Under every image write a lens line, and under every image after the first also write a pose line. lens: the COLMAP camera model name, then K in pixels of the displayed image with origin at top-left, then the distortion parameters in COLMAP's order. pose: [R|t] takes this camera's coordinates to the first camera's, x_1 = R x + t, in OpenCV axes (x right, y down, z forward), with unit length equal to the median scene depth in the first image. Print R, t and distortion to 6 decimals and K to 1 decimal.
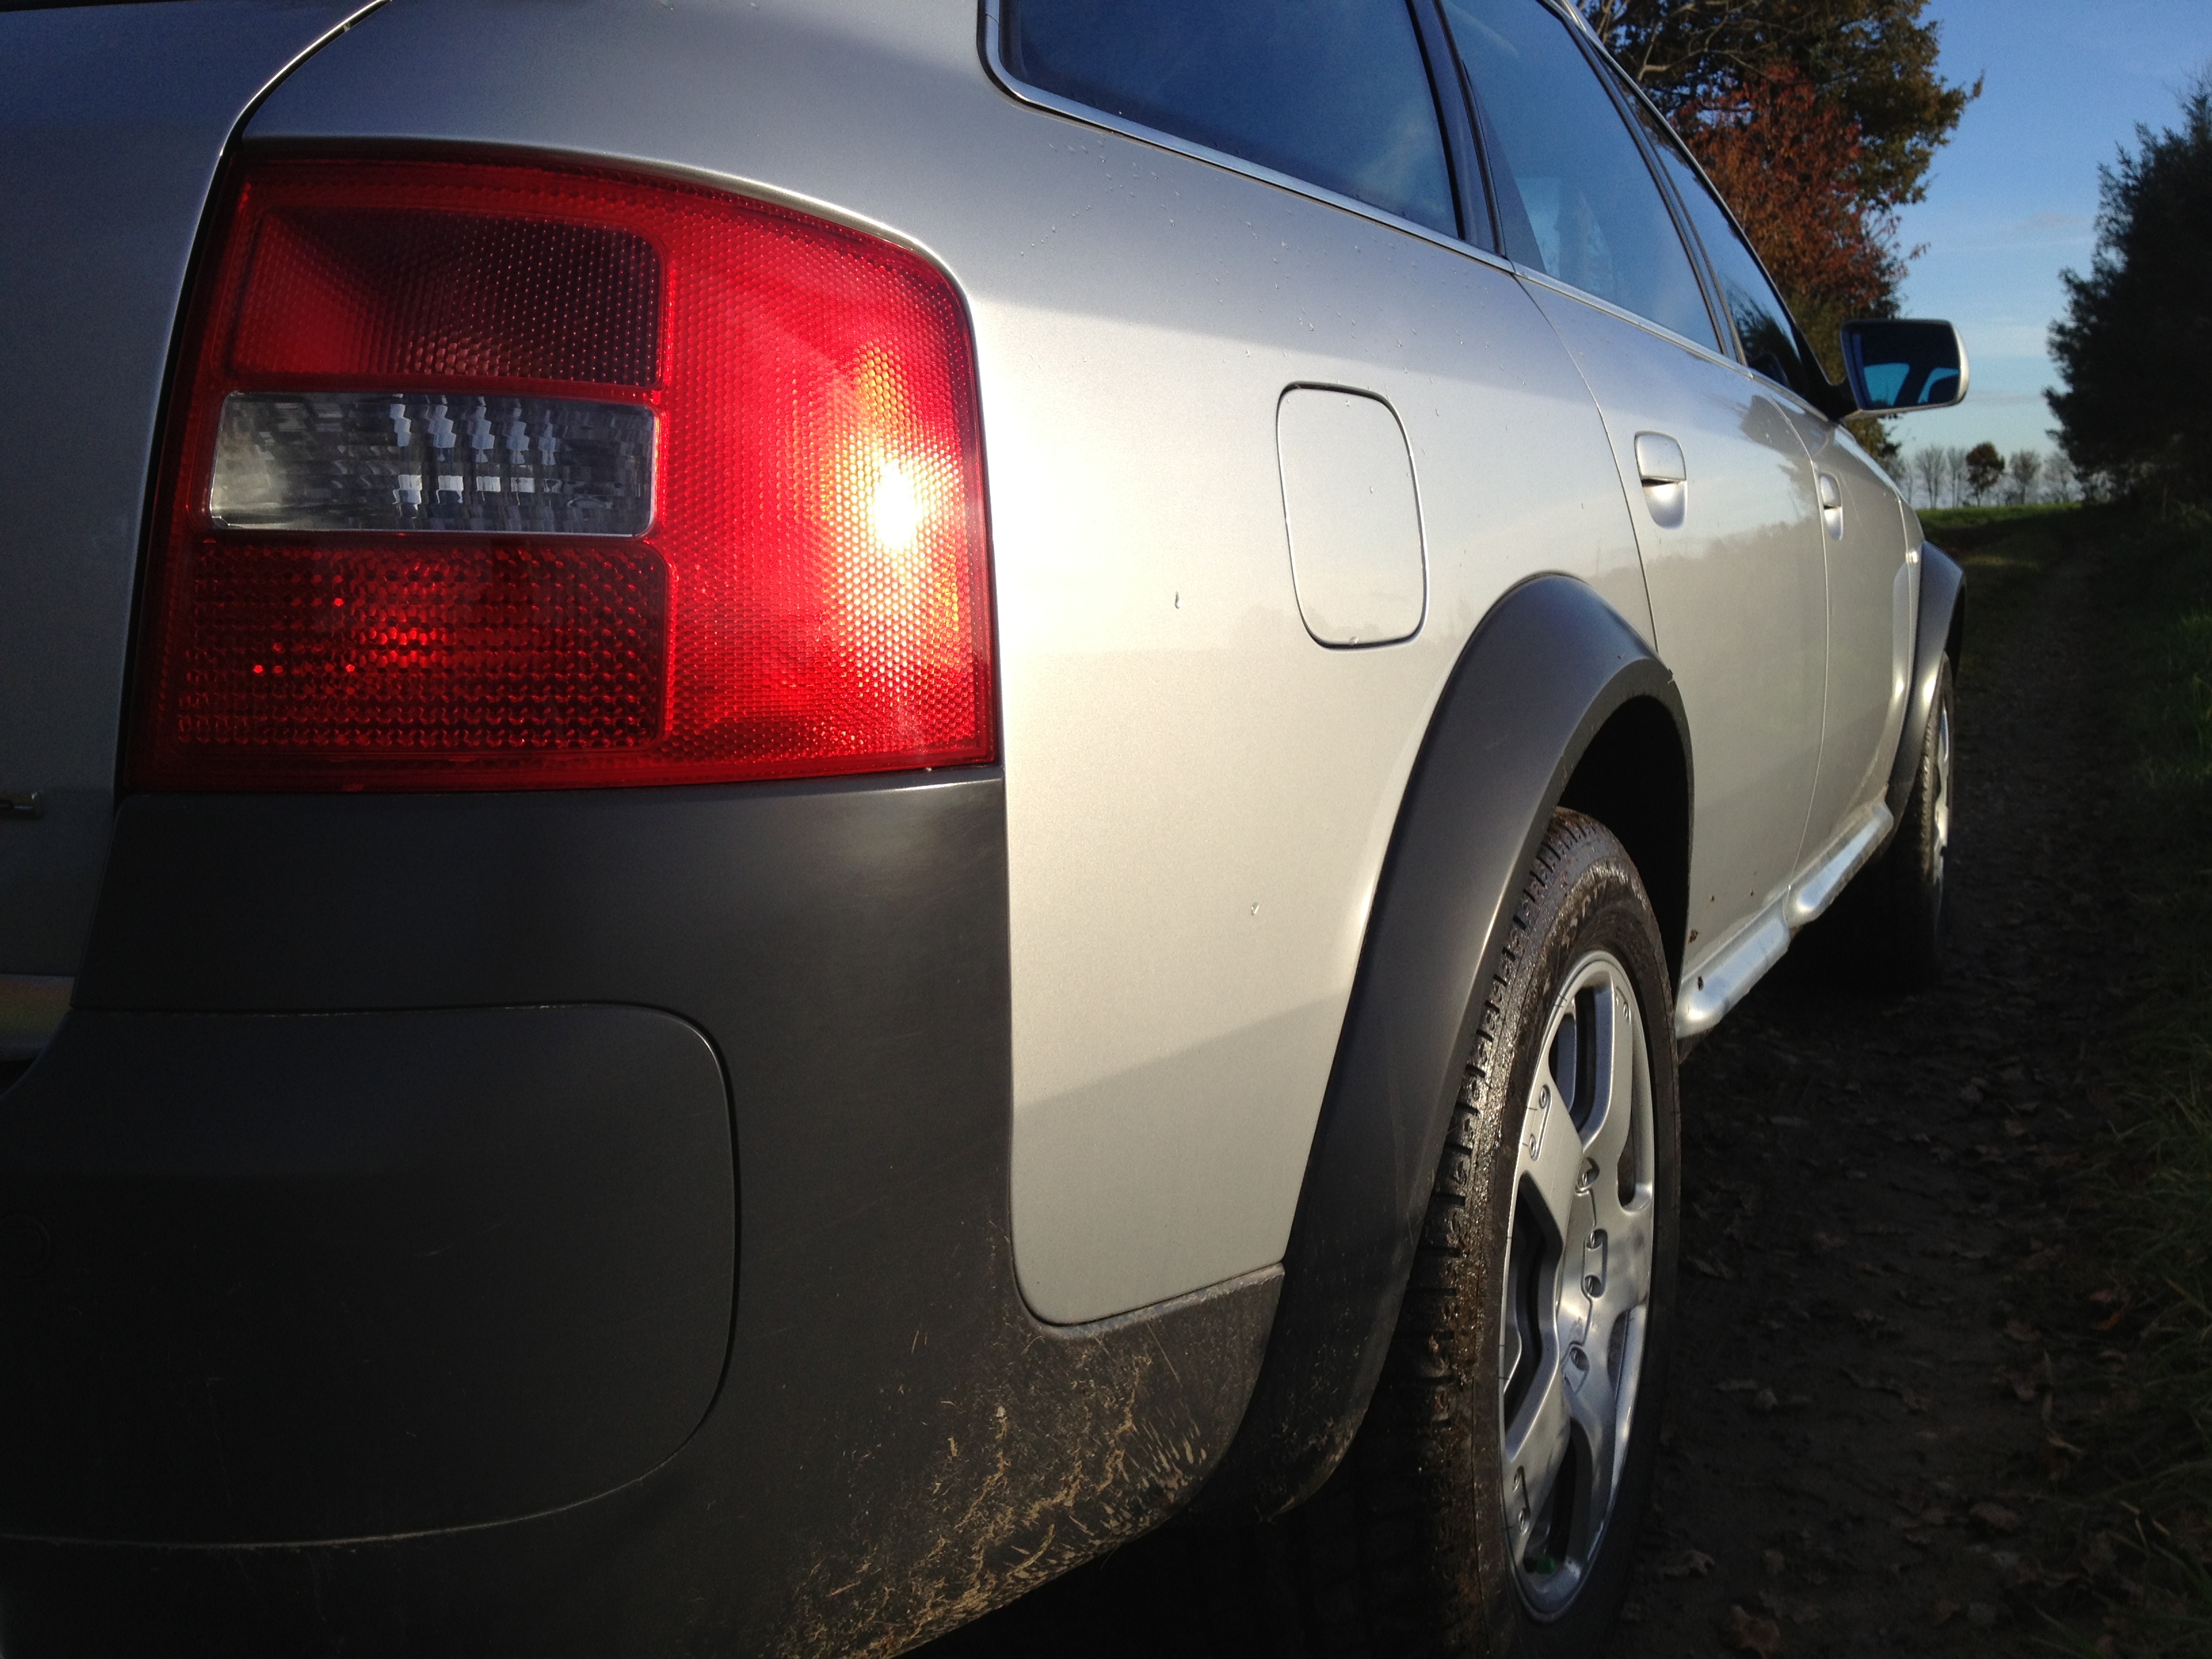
lens RADIAL K [[2159.8, 0, 1105.4], [0, 2159.8, 802.3], [0, 0, 1]] dist [0.028831, 0.000000]
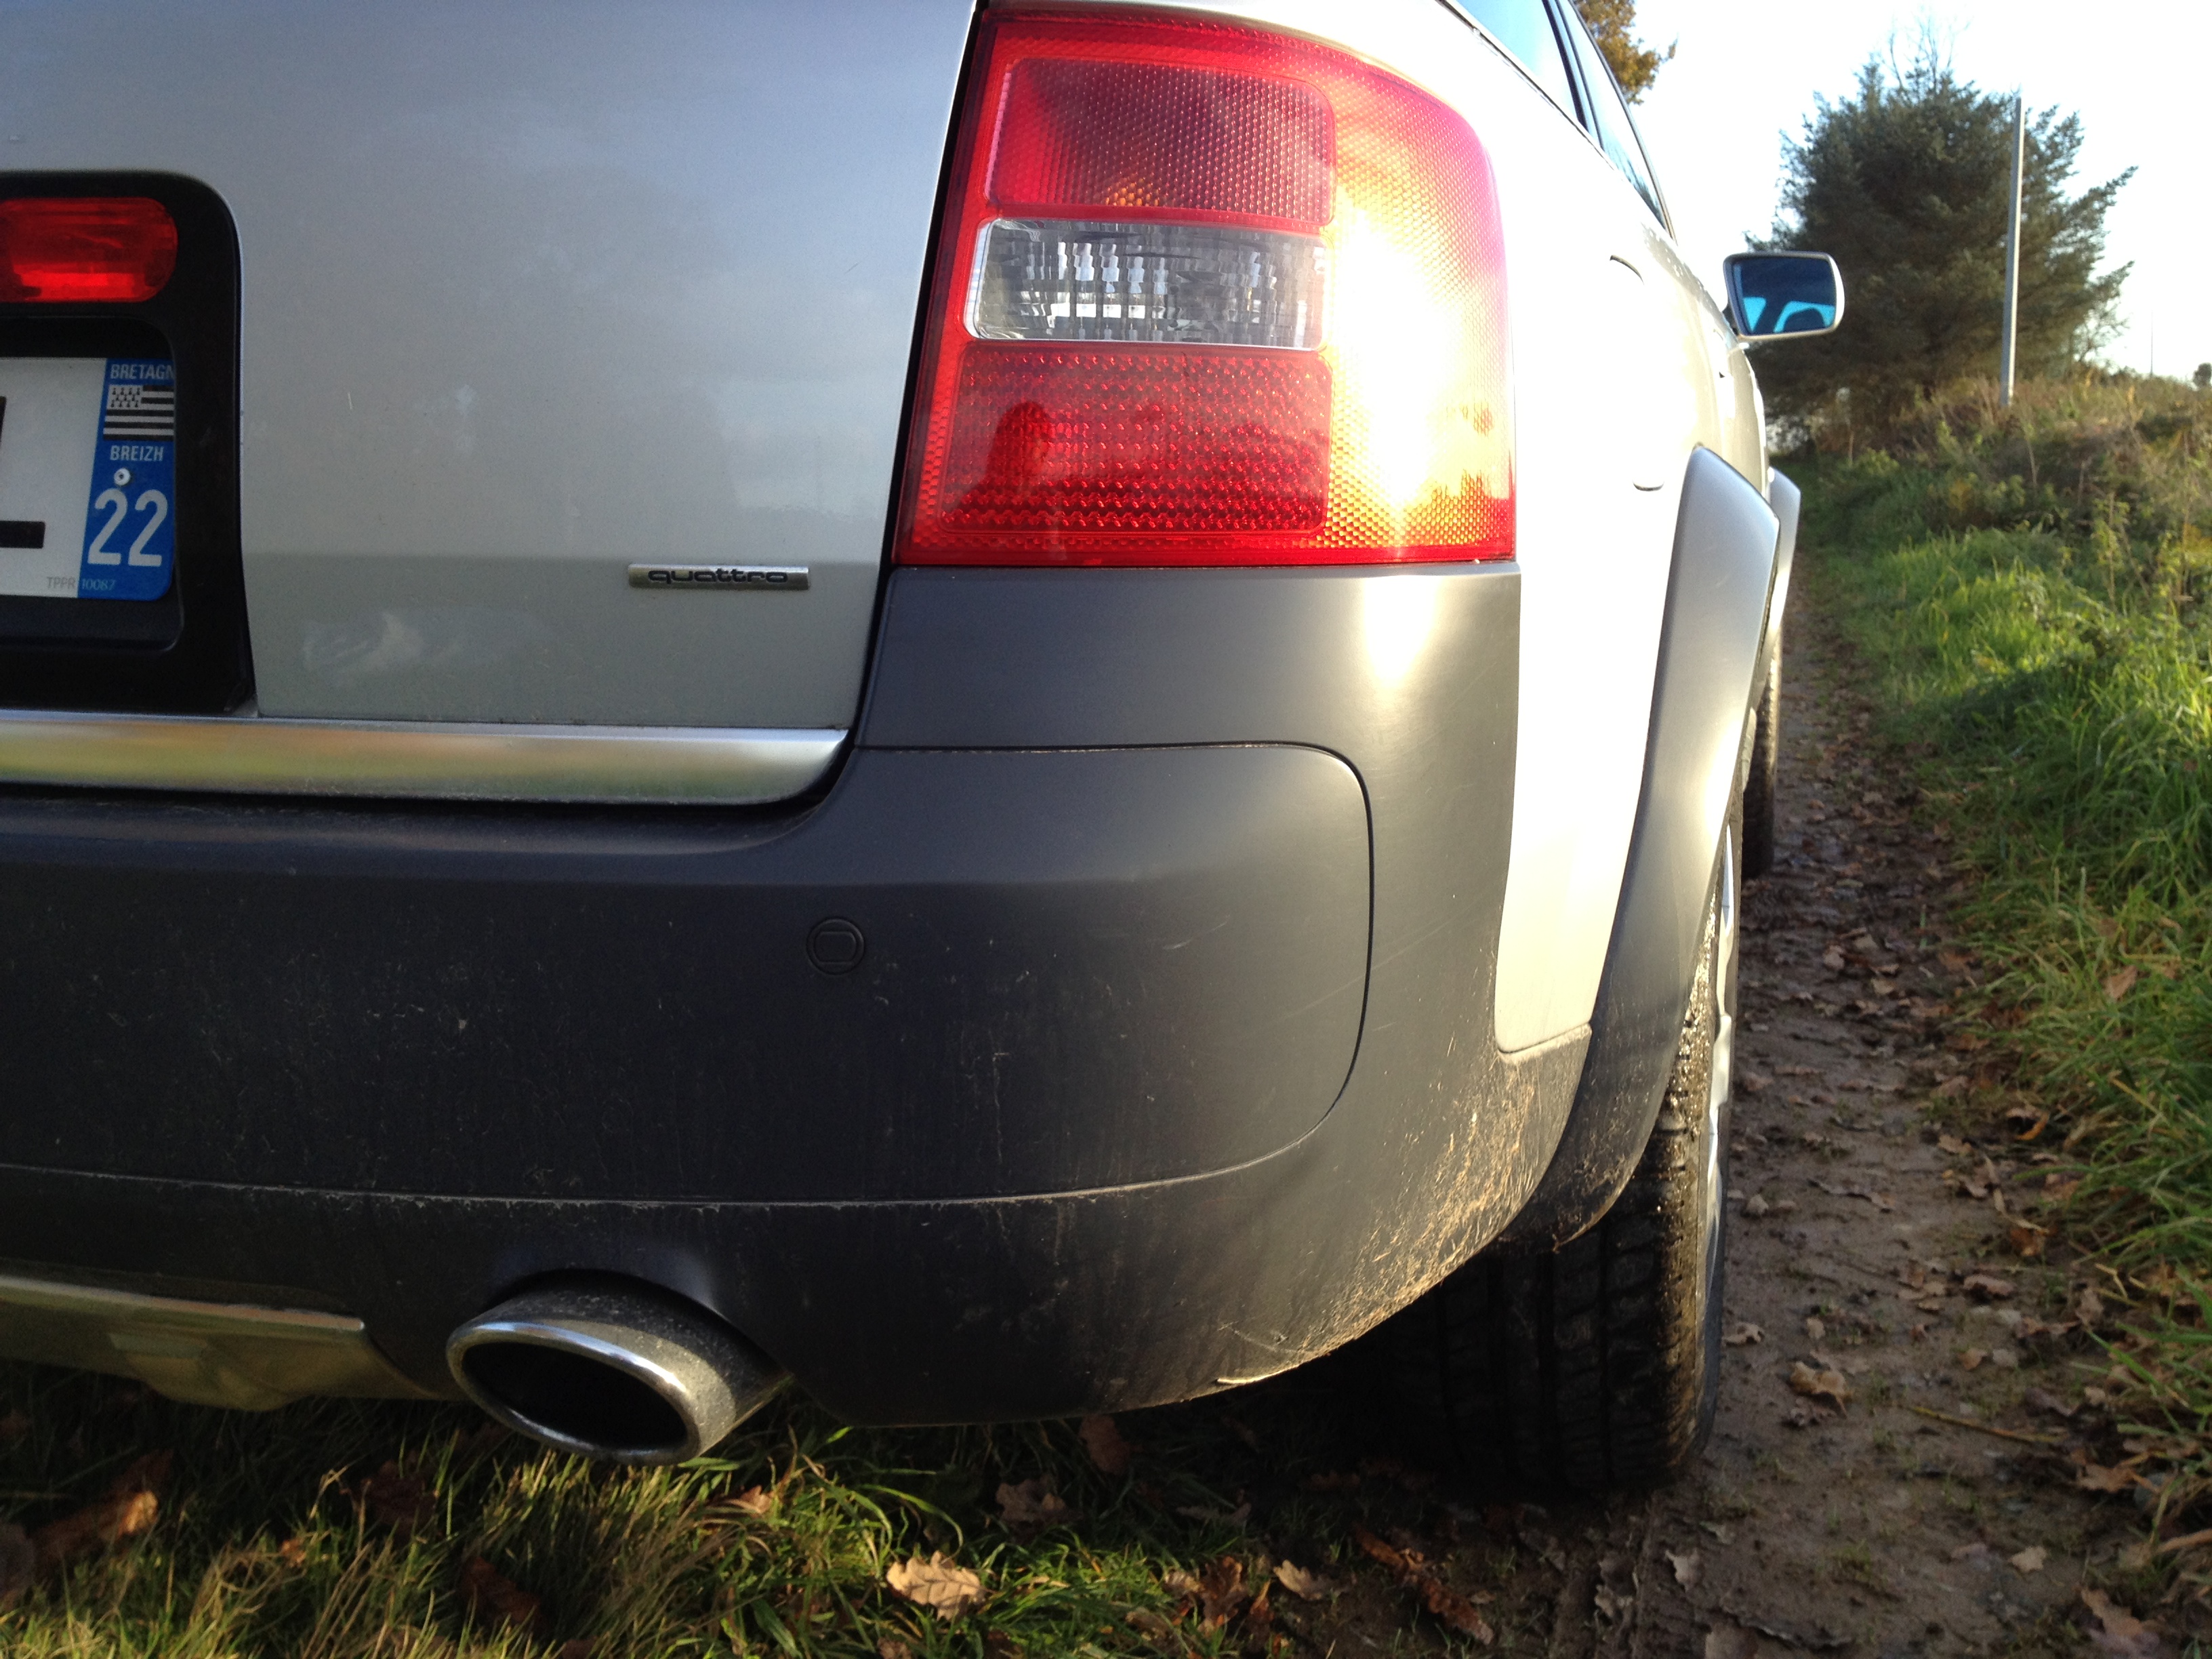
lens RADIAL K [[2159.8, 0, 1104.9], [0, 2159.8, 797.8], [0, 0, 1]] dist [0.028831, 0.000000]
pose [[0.990788, -0.007823, 0.135196, -0.132226], [0.004387, 0.999660, 0.025698, 0.024622], [-0.135351, -0.024868, 0.990486, -0.044543]]
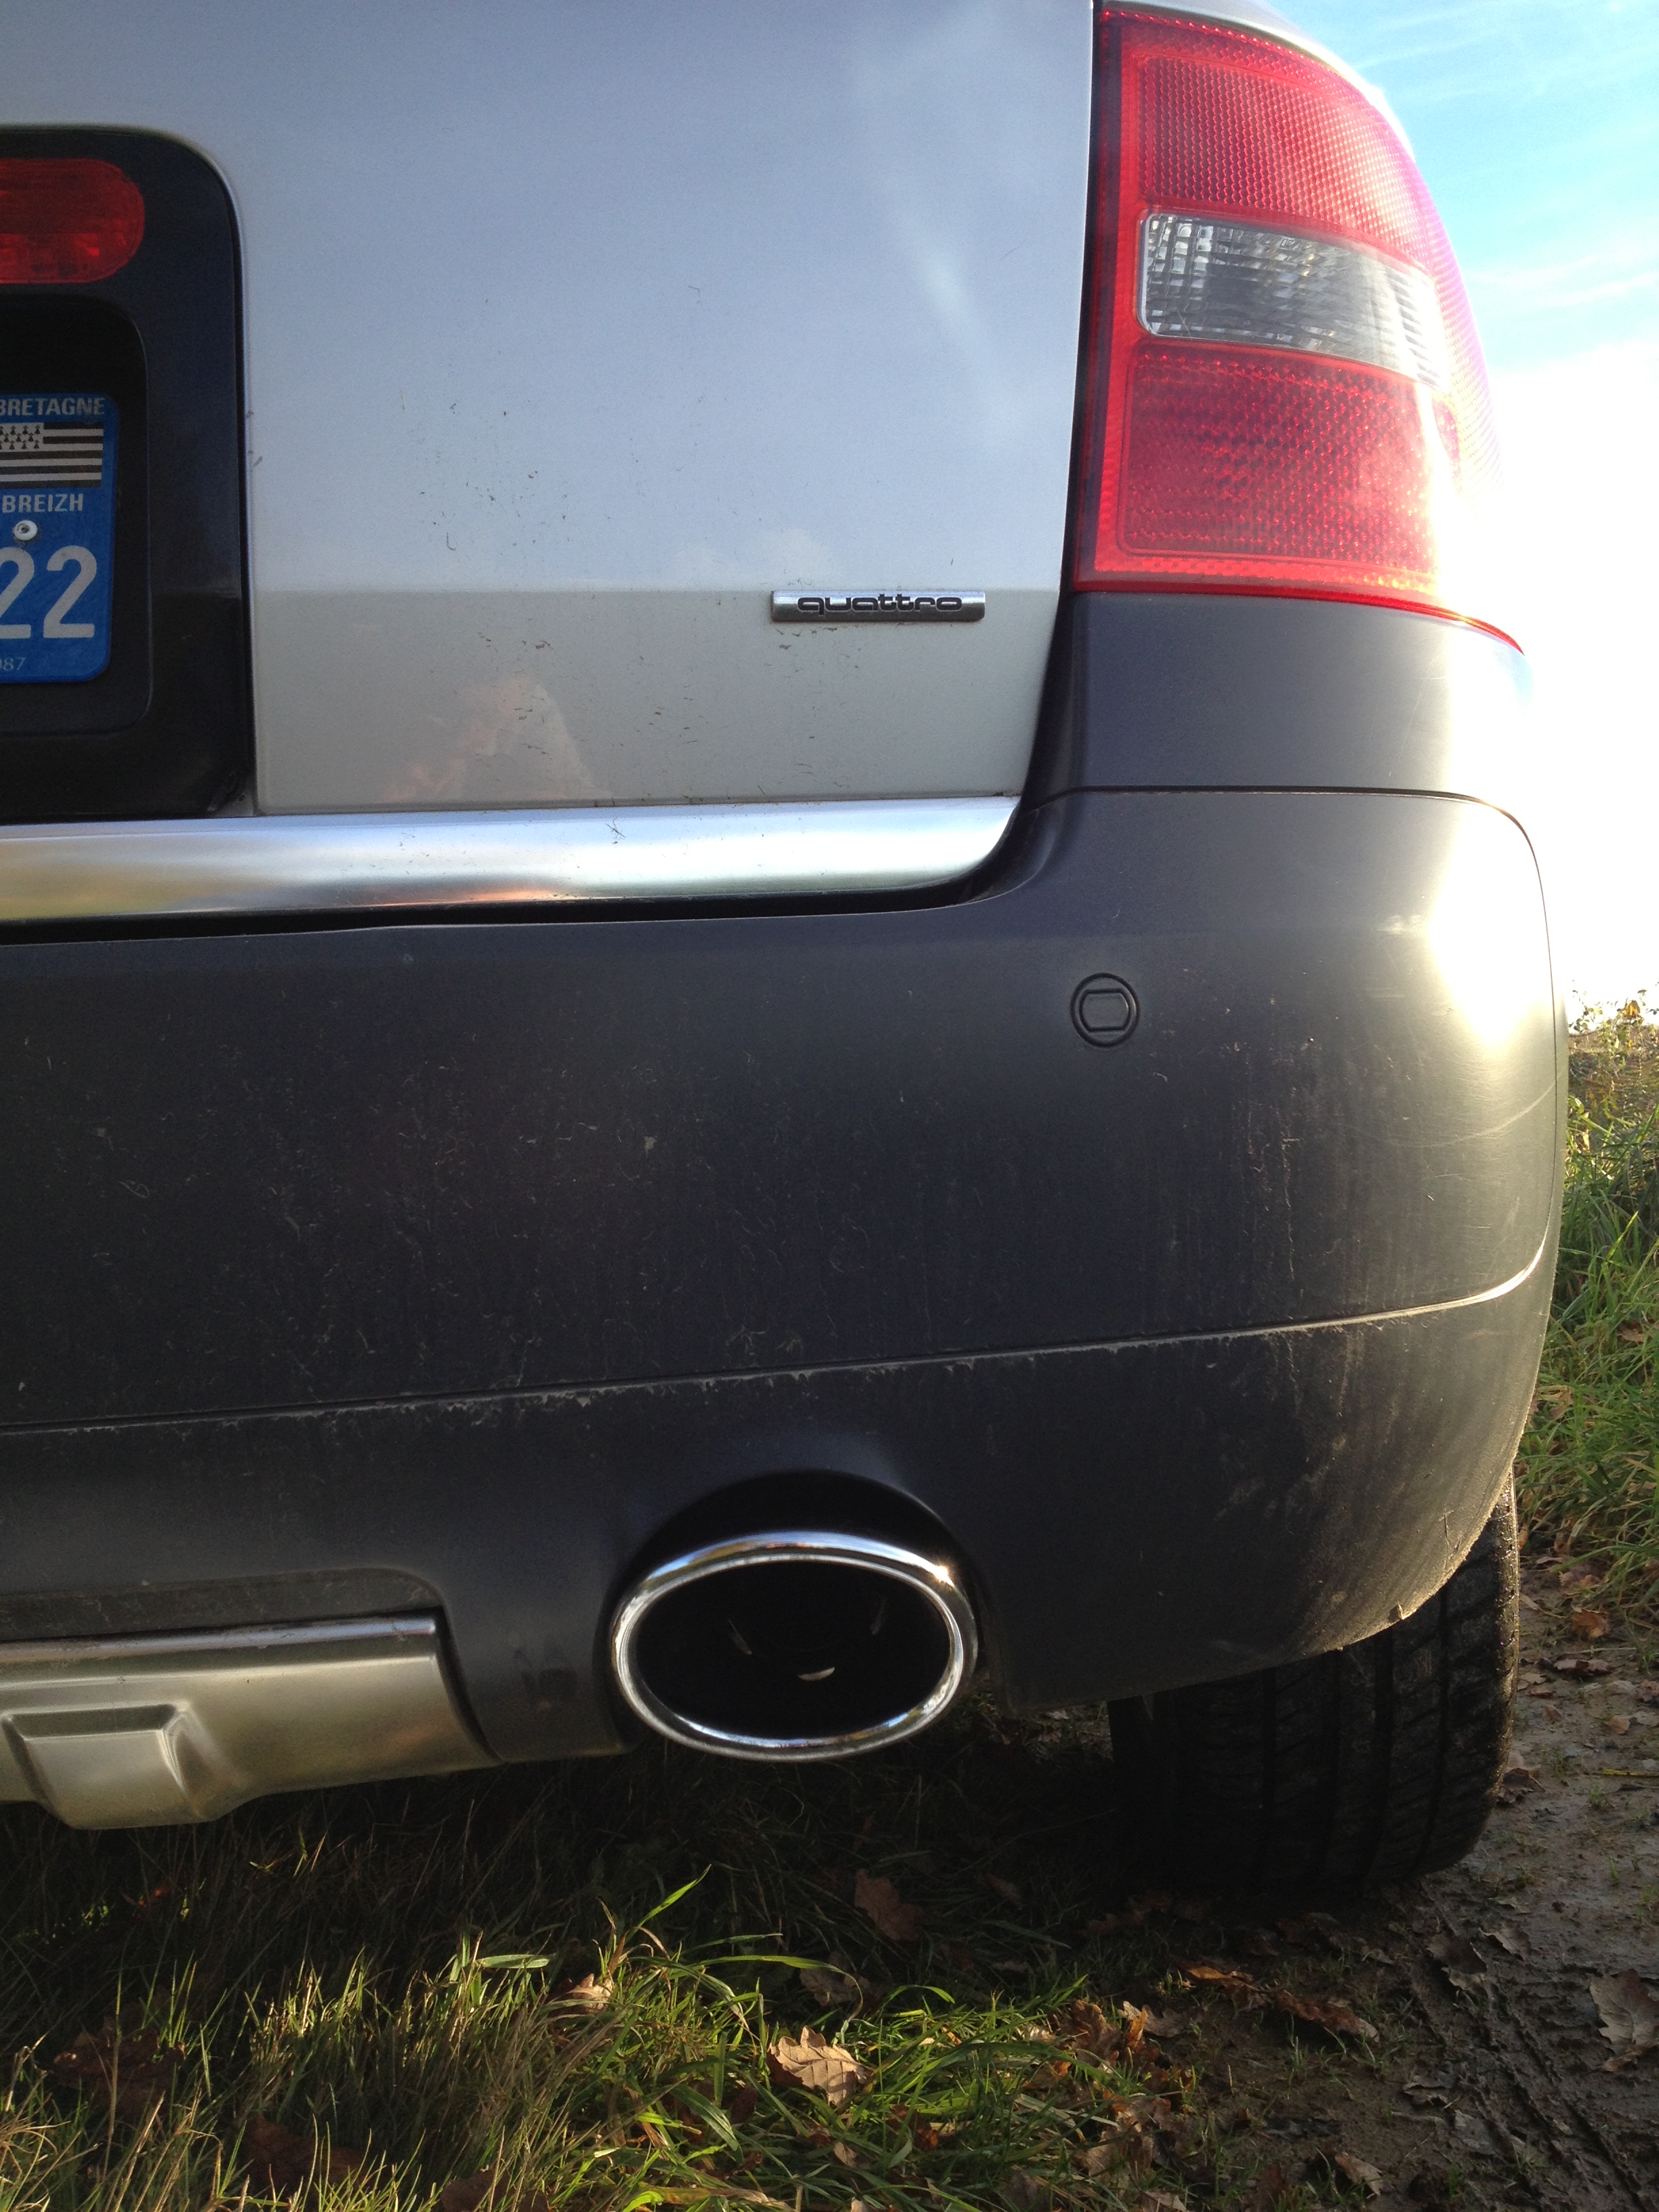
lens RADIAL K [[2159.8, 0, 846.2], [0, 2159.8, 1109.0], [0, 0, 1]] dist [0.028831, 0.000000]
pose [[0.908886, -0.038137, 0.415297, -0.258185], [0.098850, 0.987133, -0.125686, 0.091809], [-0.405161, 0.155286, 0.900961, 0.051884]]
